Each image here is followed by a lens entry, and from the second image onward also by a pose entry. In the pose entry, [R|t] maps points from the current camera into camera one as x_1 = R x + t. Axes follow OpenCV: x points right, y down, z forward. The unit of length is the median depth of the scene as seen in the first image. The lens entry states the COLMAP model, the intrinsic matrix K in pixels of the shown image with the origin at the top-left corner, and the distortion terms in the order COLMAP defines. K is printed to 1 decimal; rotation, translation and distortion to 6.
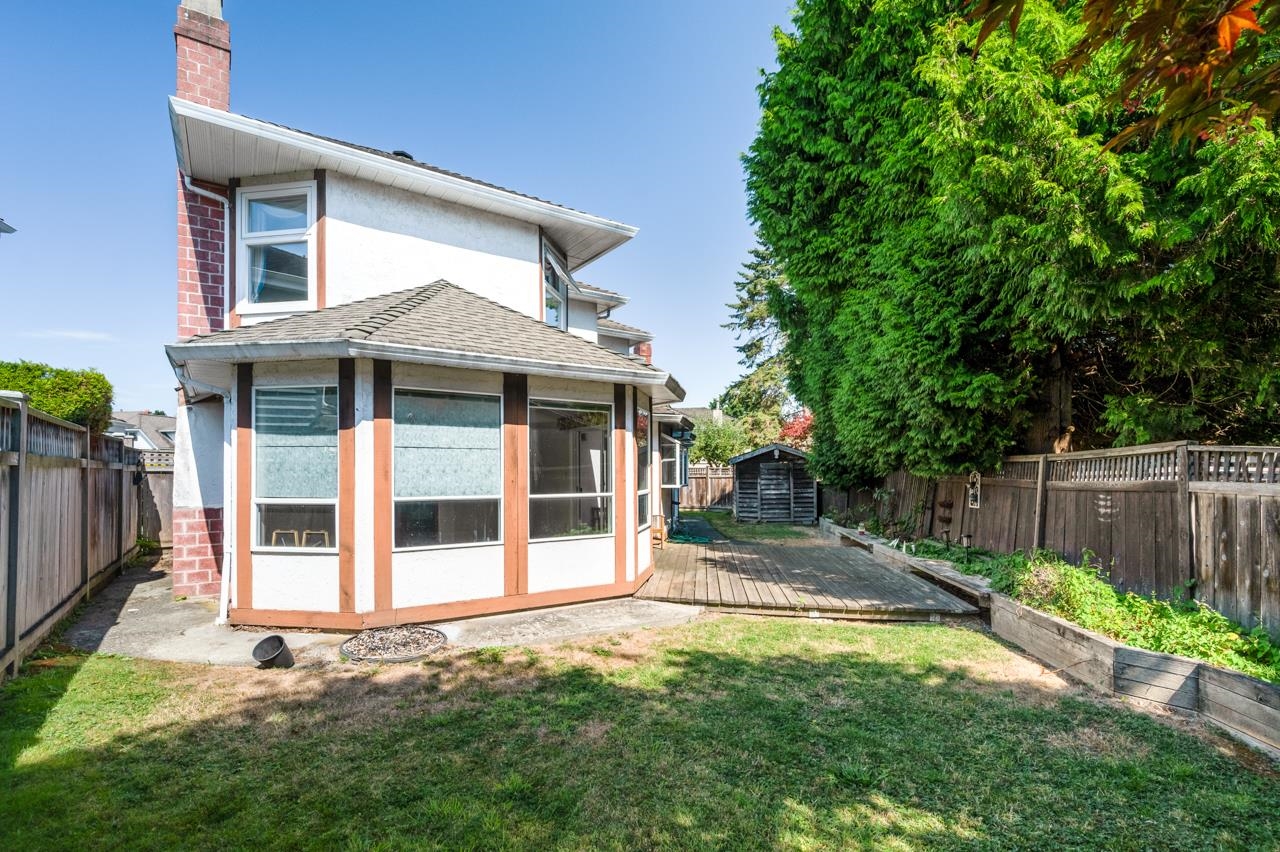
lens RADIAL K [[570.0, 0, 631.9], [0, 570.0, 467.9], [0, 0, 1]] dist [-0.001087, -0.000187]
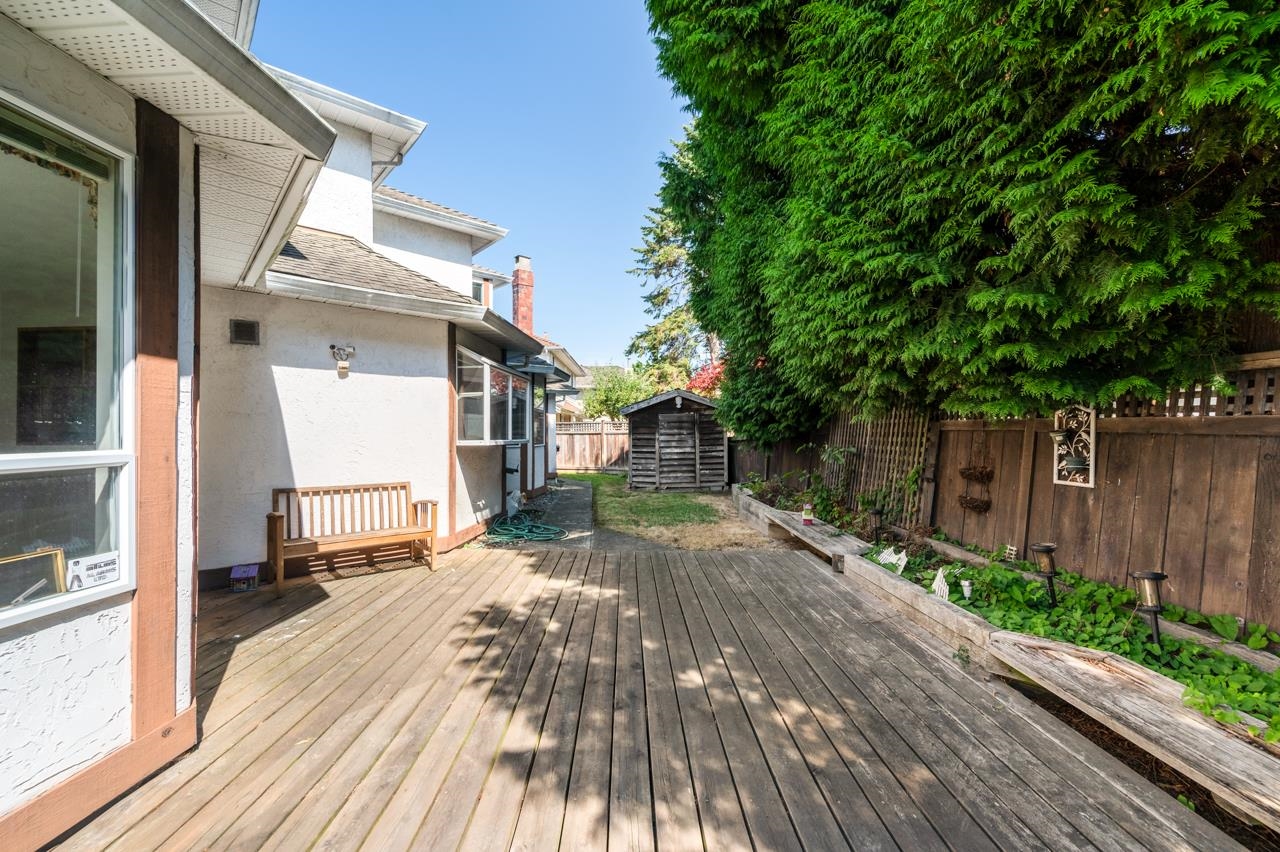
lens RADIAL K [[523.6, 0, 634.6], [0, 523.6, 429.2], [0, 0, 1]] dist [-0.000485, -0.000045]
pose [[0.989523, -0.001314, 0.144367, 0.182395], [0.000880, 0.999995, 0.003068, 0.021559], [-0.144371, -0.002909, 0.989519, 0.596955]]
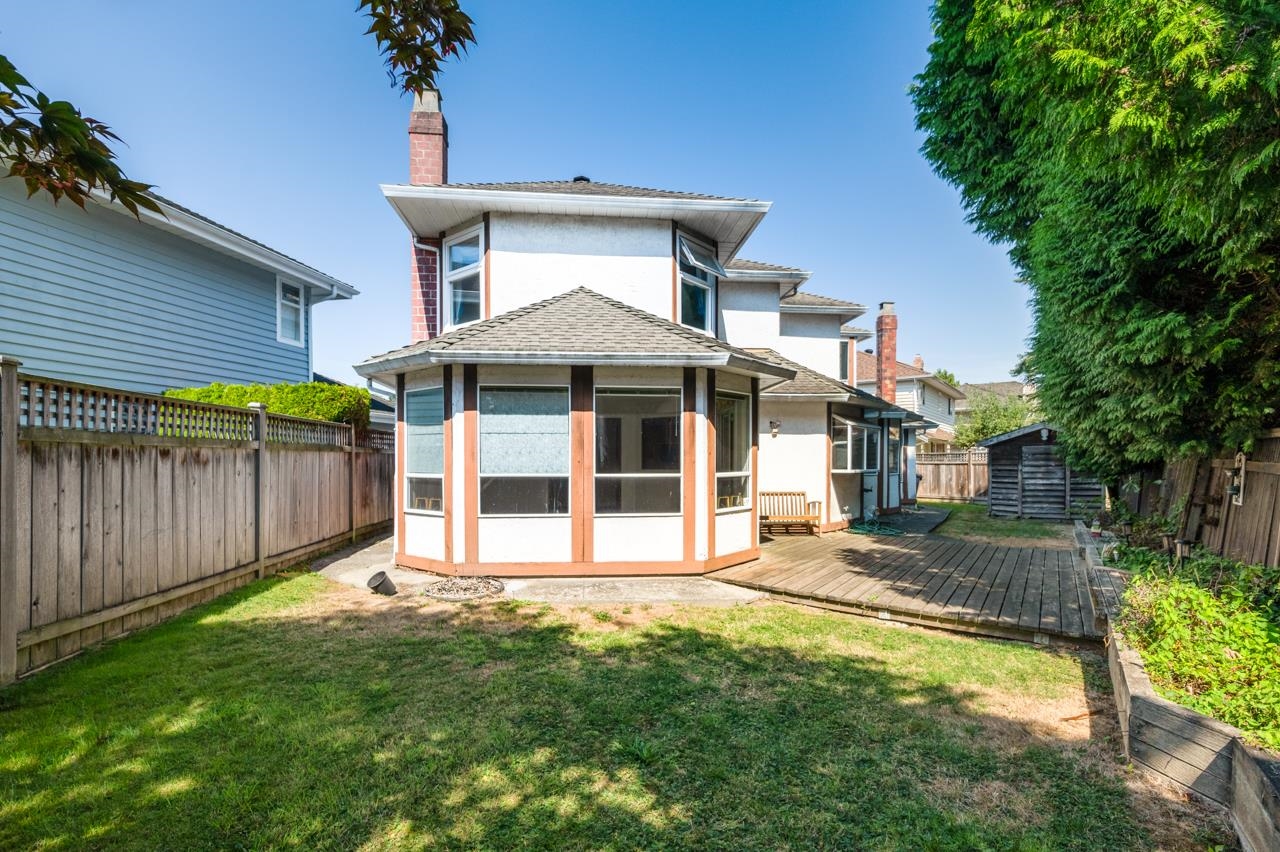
lens RADIAL K [[567.6, 0, 641.2], [0, 567.6, 466.7], [0, 0, 1]] dist [0.000138, 0.000275]
pose [[0.882095, 0.007223, -0.471016, 0.265903], [0.002479, 0.999797, 0.019975, 0.006906], [0.471065, -0.018788, 0.881898, 0.040643]]
